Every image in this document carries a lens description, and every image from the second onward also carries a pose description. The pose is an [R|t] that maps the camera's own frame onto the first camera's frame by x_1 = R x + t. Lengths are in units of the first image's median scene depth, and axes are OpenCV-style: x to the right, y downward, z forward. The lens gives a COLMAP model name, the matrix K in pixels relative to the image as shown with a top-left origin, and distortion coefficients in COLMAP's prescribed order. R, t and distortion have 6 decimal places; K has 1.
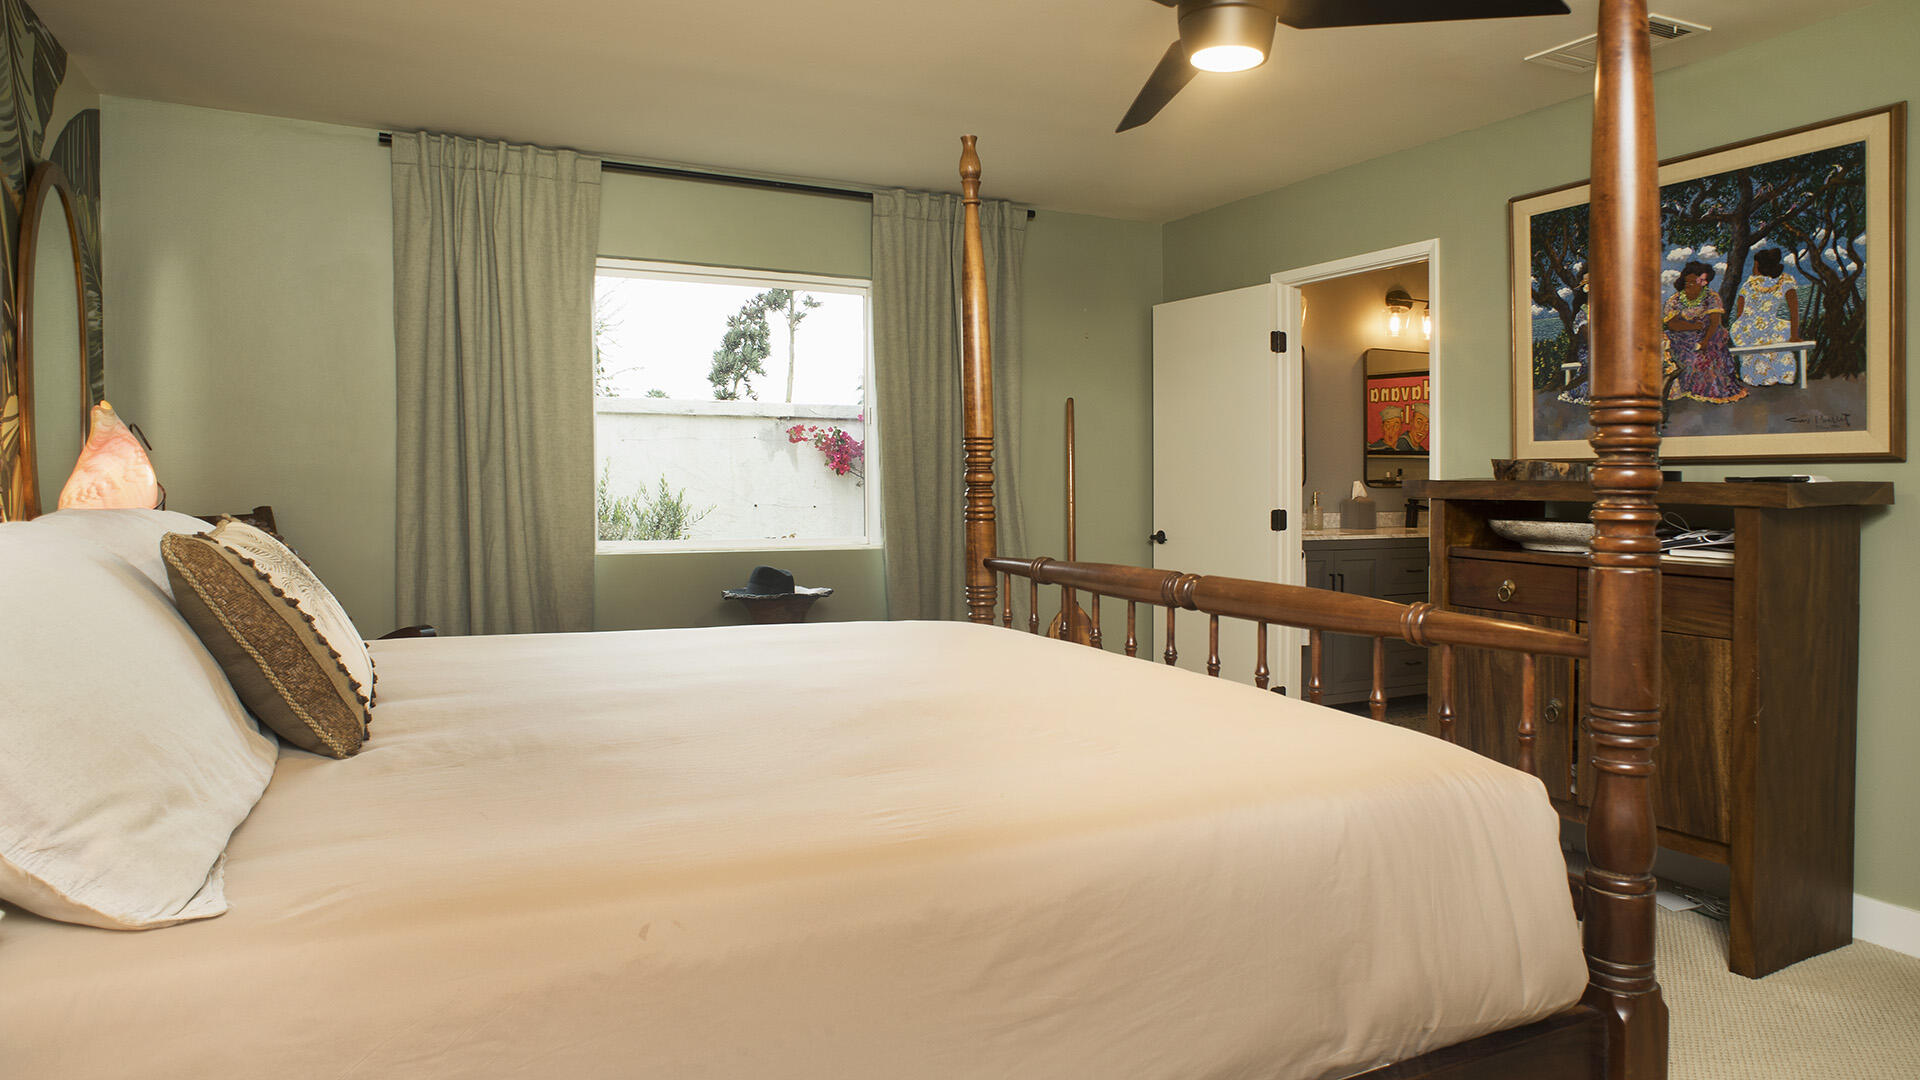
lens RADIAL K [[1134.2, 0, 957.8], [0, 1134.2, 521.3], [0, 0, 1]] dist [-0.095574, 0.066202]
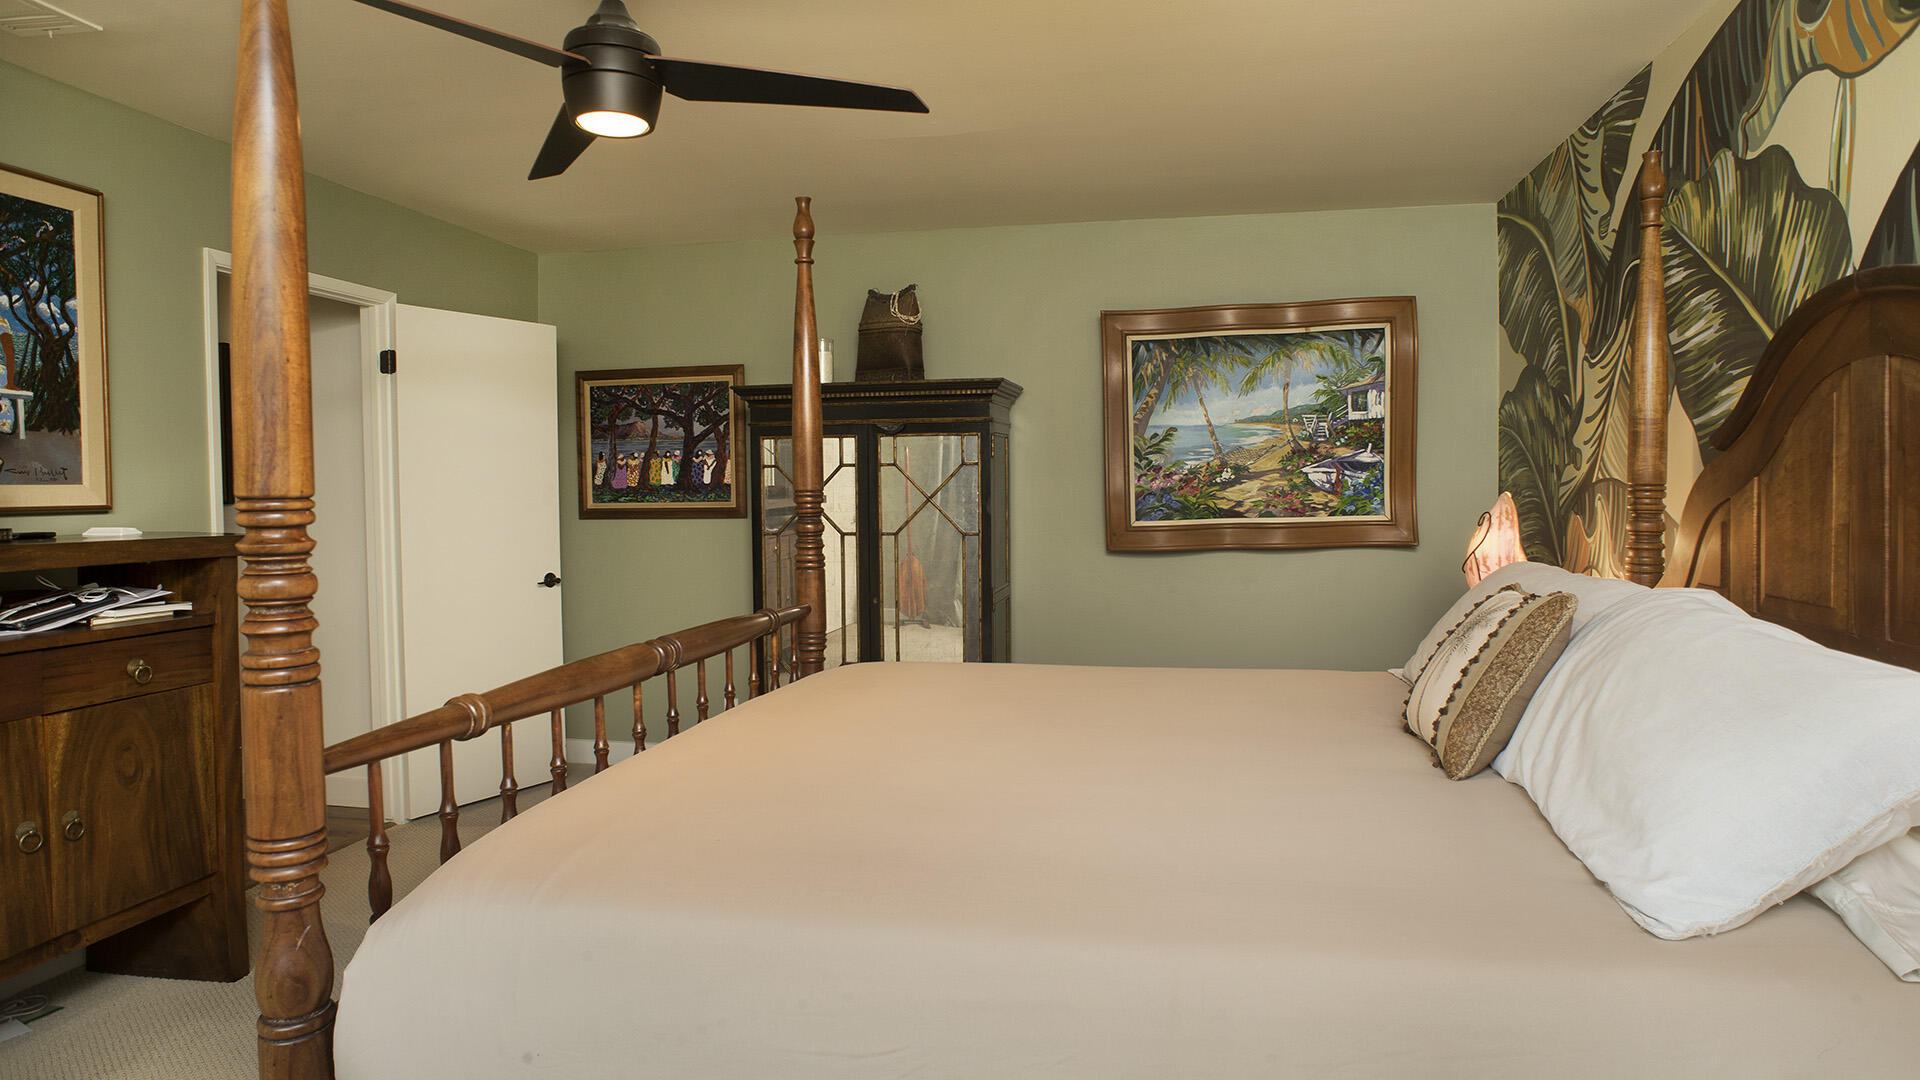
lens RADIAL K [[1134.2, 0, 957.8], [0, 1134.2, 521.3], [0, 0, 1]] dist [-0.095574, 0.066202]
pose [[-0.780074, -0.019845, 0.625373, -0.493289], [0.024667, 0.997744, 0.062431, -0.090940], [-0.625201, 0.064127, -0.777825, 1.272274]]
